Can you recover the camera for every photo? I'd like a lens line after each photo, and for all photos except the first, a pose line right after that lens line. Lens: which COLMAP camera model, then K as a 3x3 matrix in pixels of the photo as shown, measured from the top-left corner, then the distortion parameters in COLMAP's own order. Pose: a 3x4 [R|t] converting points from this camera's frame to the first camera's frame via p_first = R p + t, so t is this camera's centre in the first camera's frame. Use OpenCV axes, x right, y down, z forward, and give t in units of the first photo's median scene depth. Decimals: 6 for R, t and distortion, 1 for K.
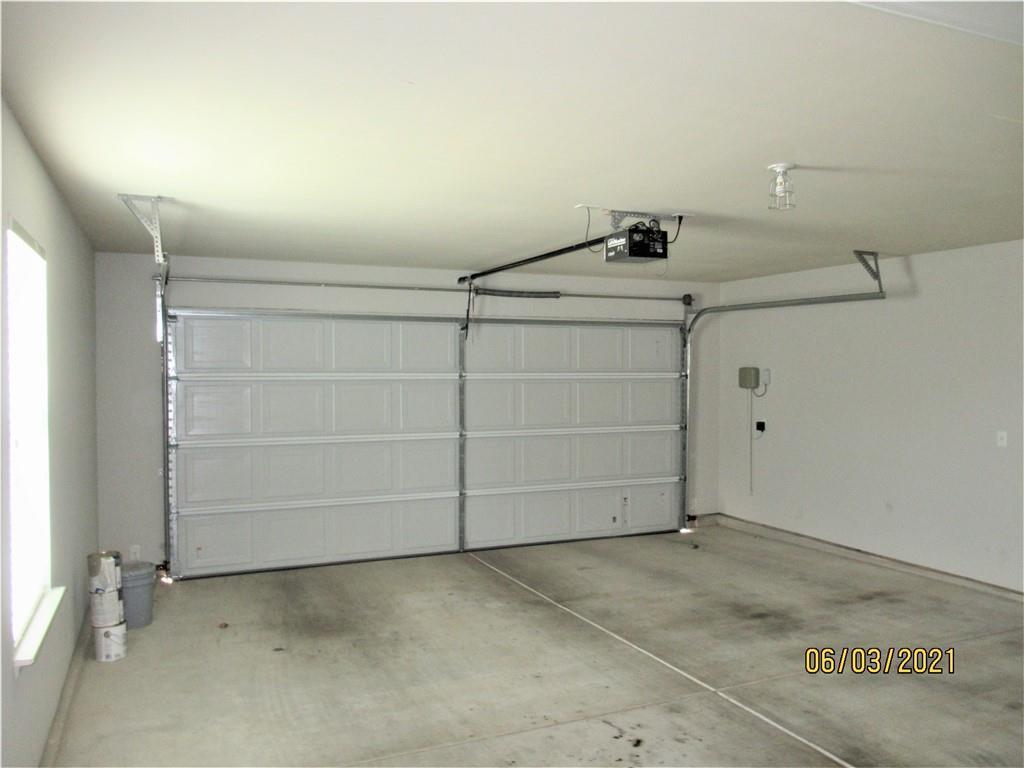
lens RADIAL K [[806.0, 0, 513.2], [0, 806.0, 384.2], [0, 0, 1]] dist [-0.011884, -0.004725]
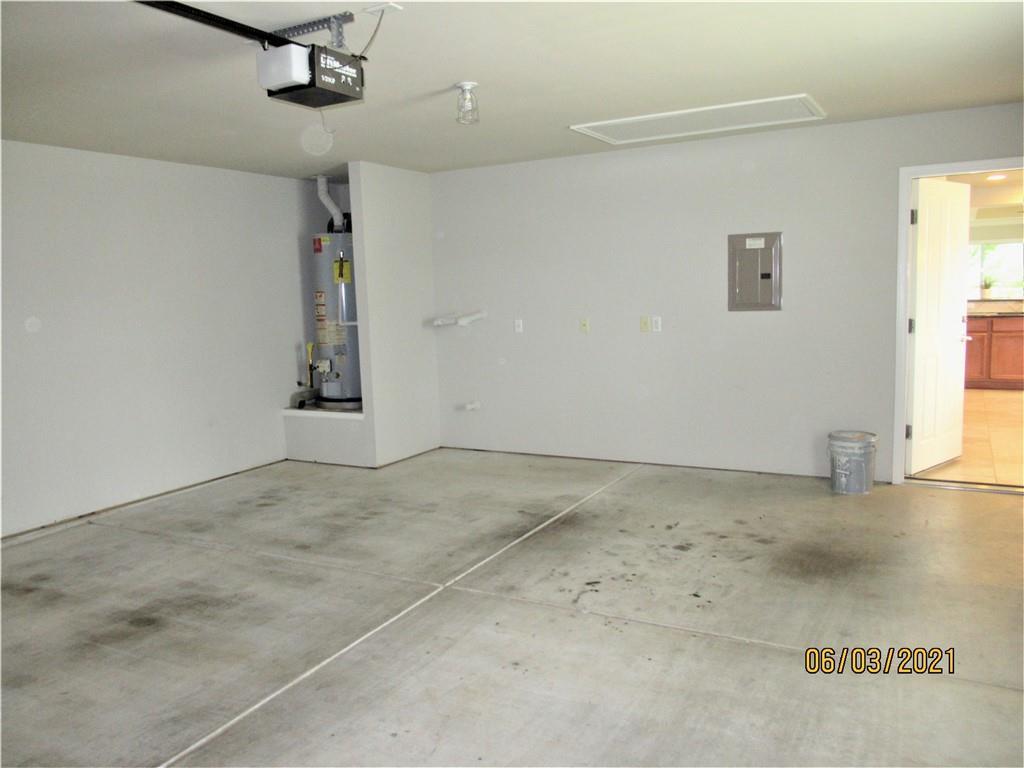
lens RADIAL K [[806.0, 0, 513.2], [0, 806.0, 385.0], [0, 0, 1]] dist [-0.011884, -0.004725]
pose [[-0.607503, -0.071356, 0.791106, -0.513257], [0.052181, 0.990220, 0.129386, 0.006486], [-0.792602, 0.119883, -0.597838, 1.336529]]
